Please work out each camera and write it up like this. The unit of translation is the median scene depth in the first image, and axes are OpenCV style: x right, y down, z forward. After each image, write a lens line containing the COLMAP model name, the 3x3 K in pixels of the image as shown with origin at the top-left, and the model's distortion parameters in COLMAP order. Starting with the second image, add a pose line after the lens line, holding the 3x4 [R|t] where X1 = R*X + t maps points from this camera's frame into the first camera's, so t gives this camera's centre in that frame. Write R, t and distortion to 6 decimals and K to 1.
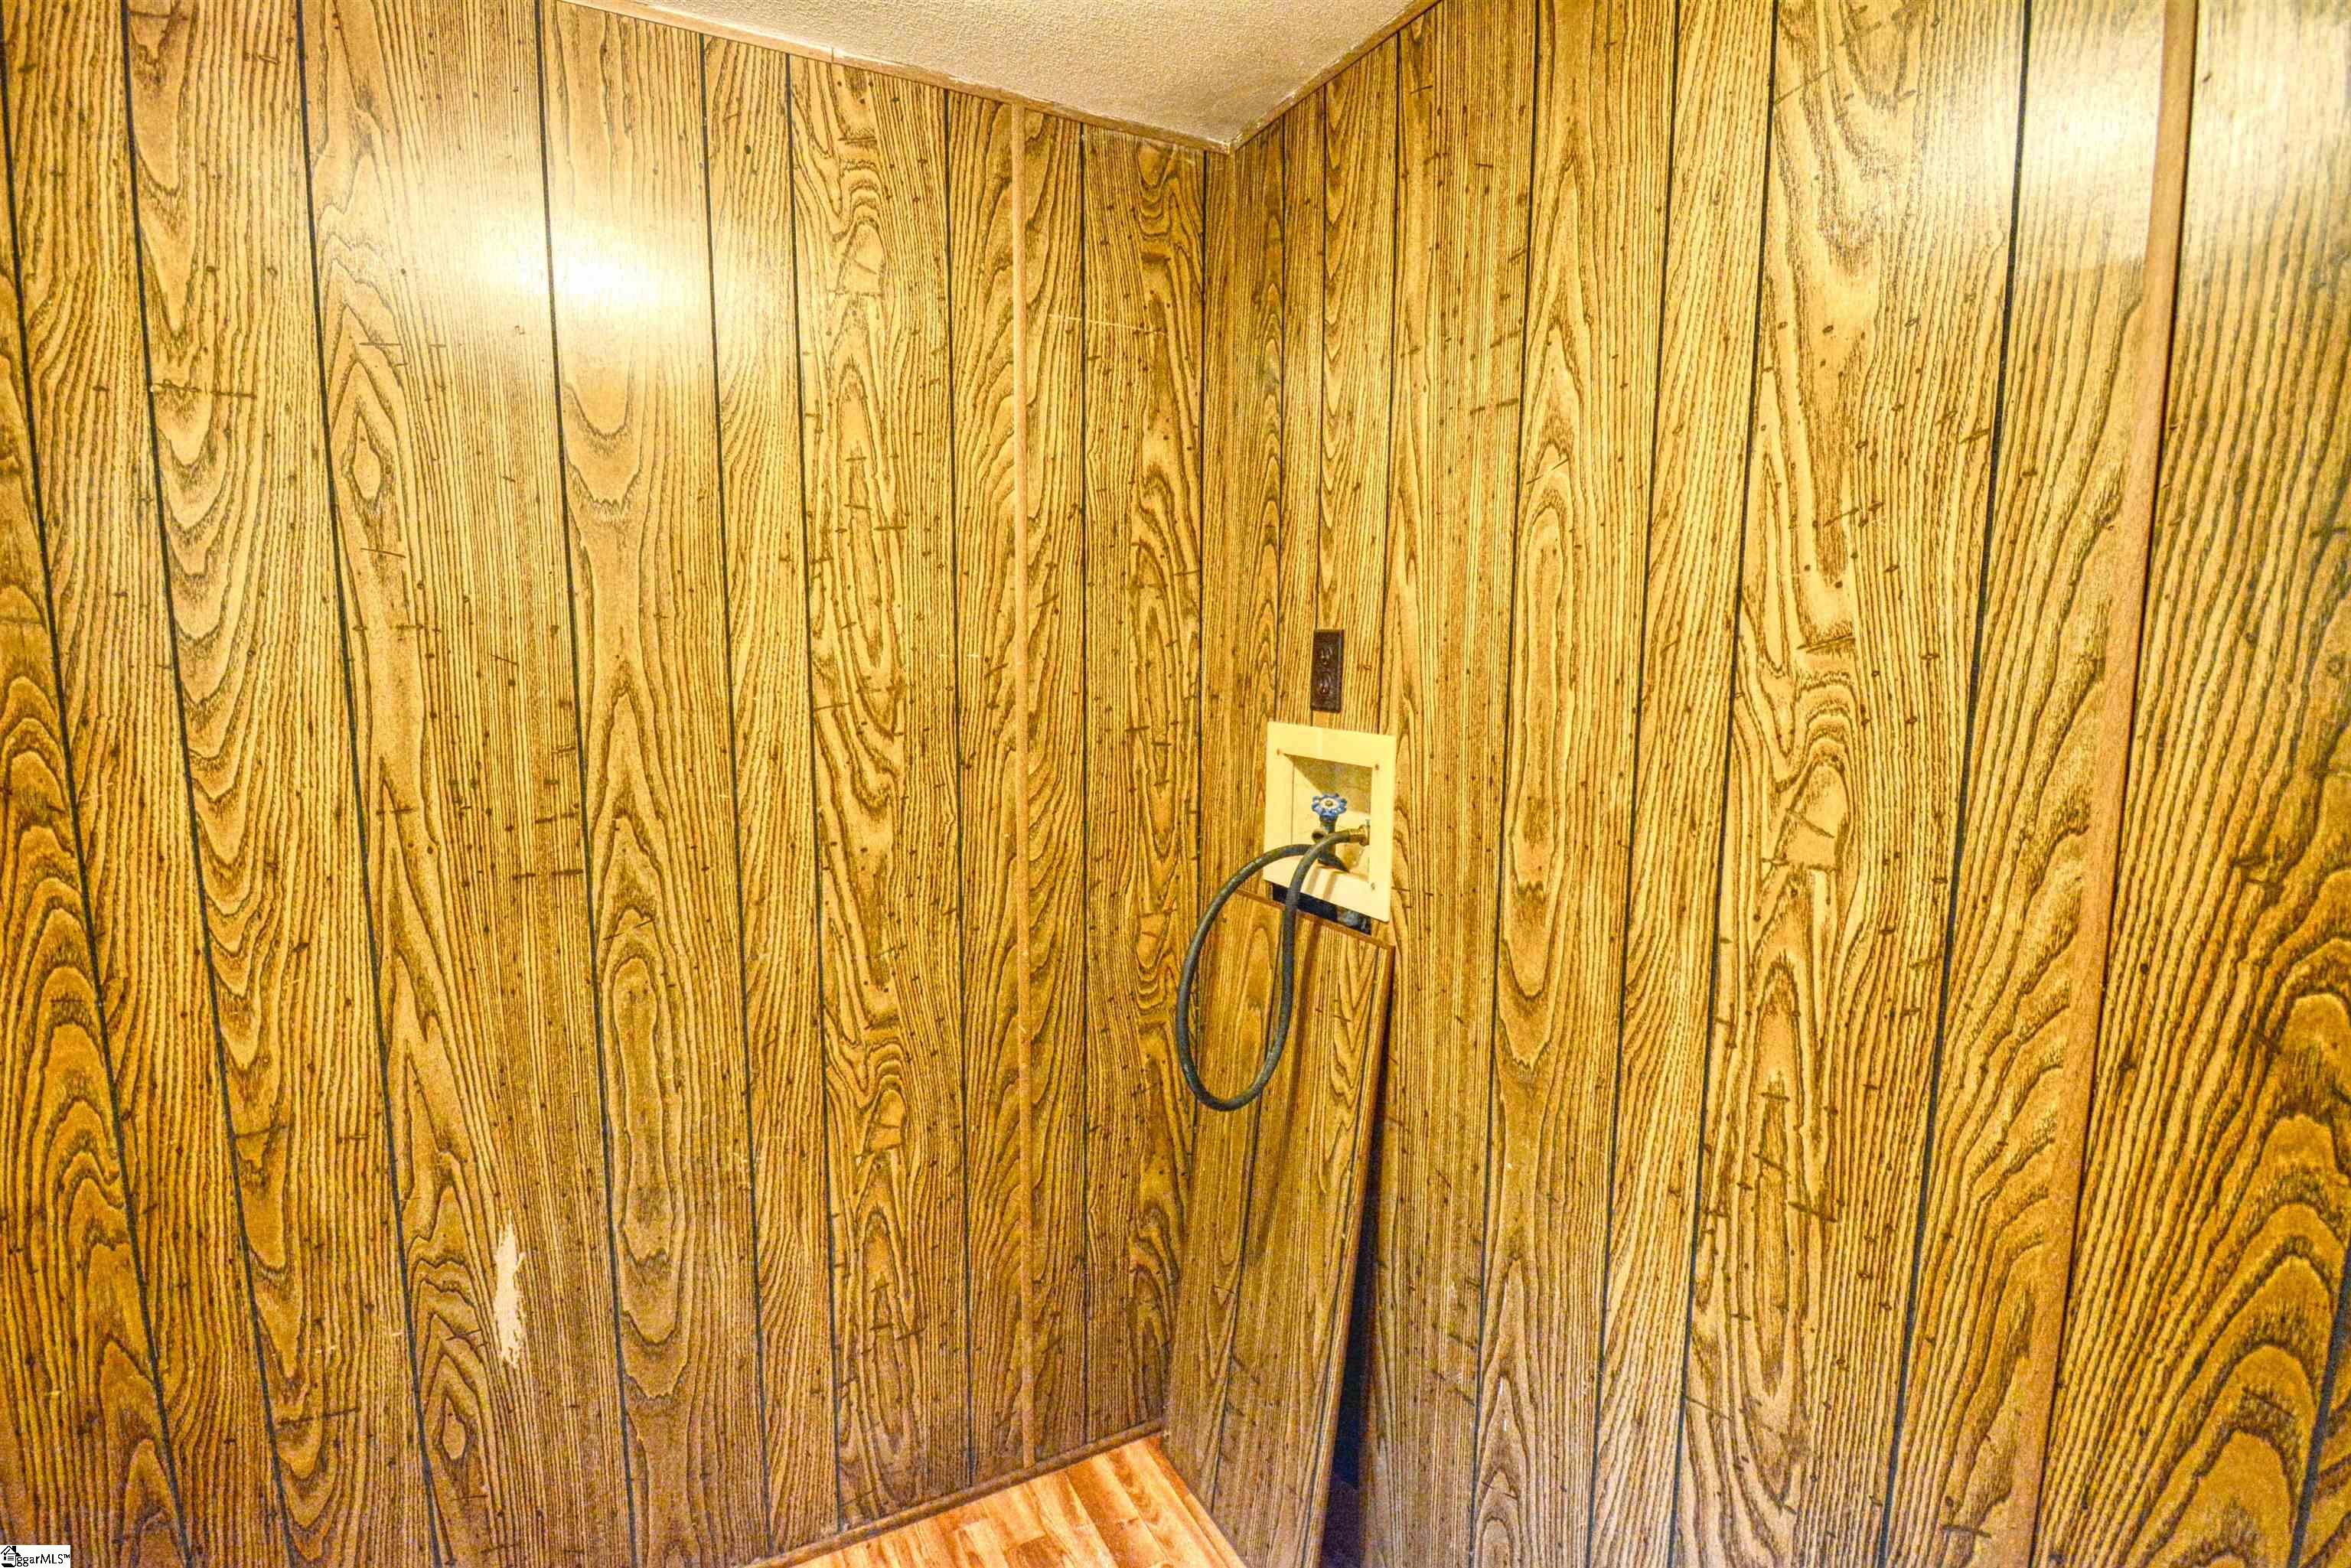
lens RADIAL K [[1116.8, 0, 1181.2], [0, 1116.8, 782.2], [0, 0, 1]] dist [0.012064, -0.019879]
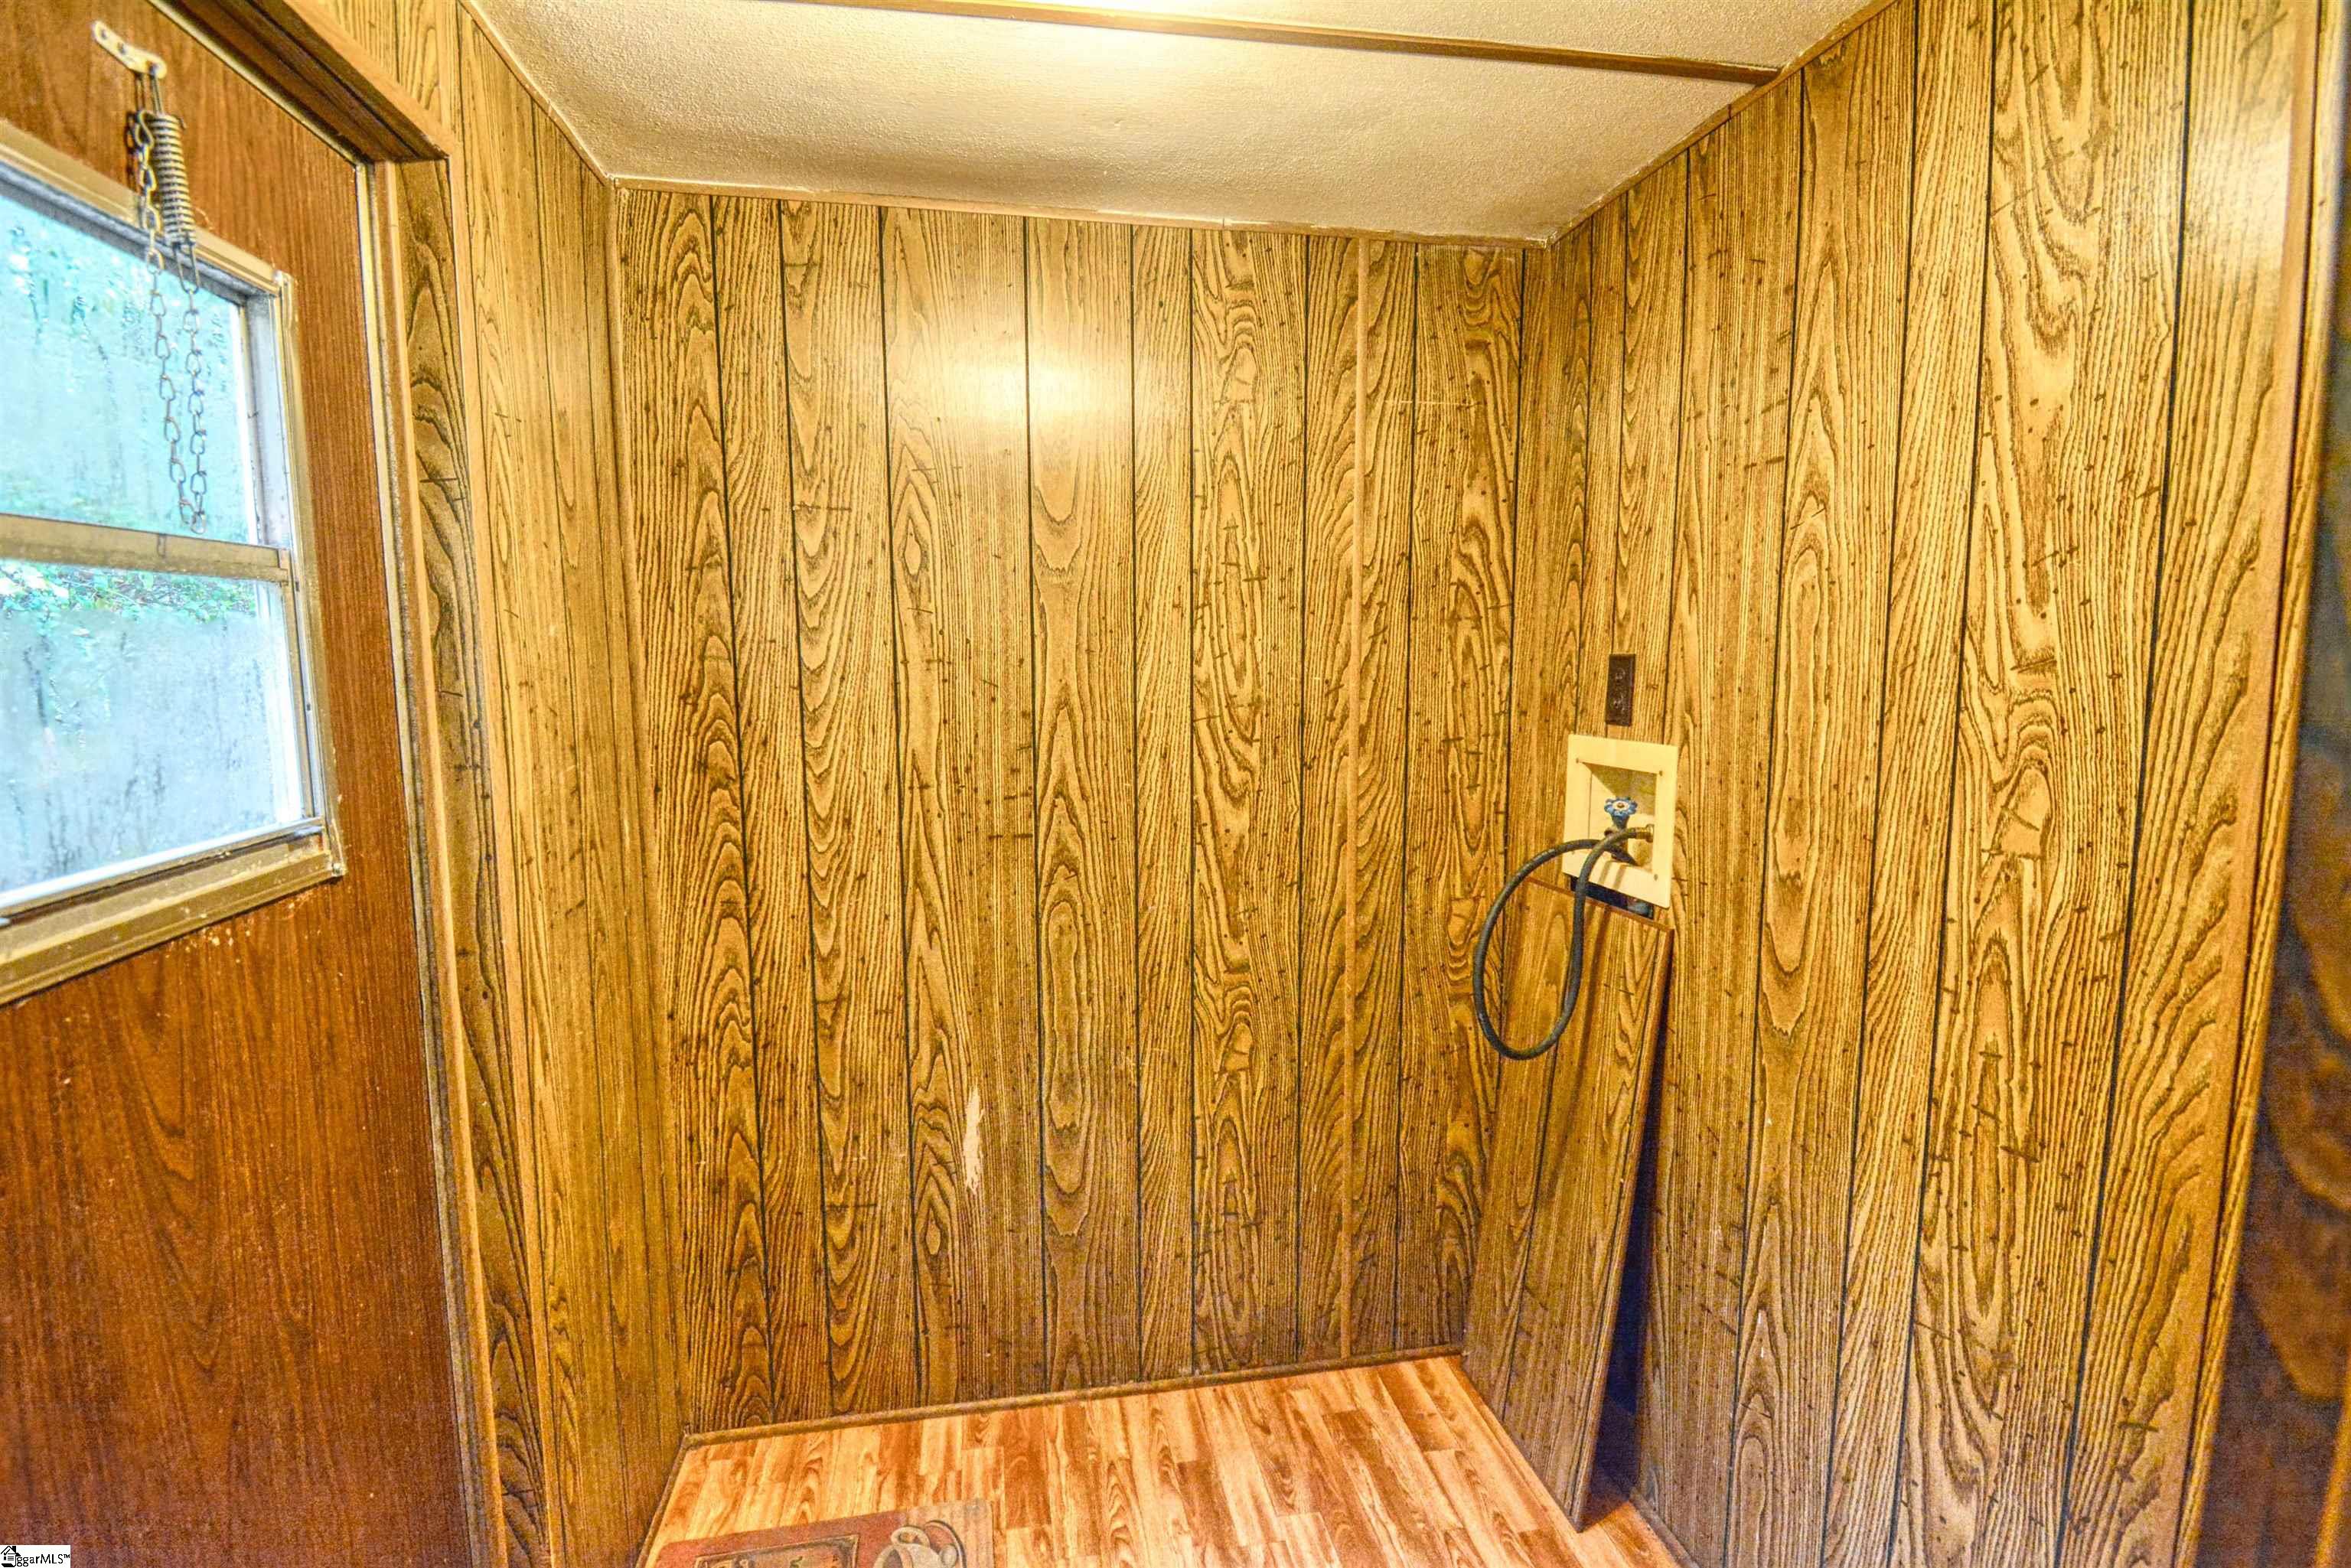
lens RADIAL K [[1116.8, 0, 1180.2], [0, 1116.8, 781.0], [0, 0, 1]] dist [0.012064, -0.019879]
pose [[0.953886, 0.022692, -0.299311, 0.054283], [-0.028735, 0.999462, -0.015805, 0.030831], [0.298792, 0.023677, 0.954025, -0.282204]]
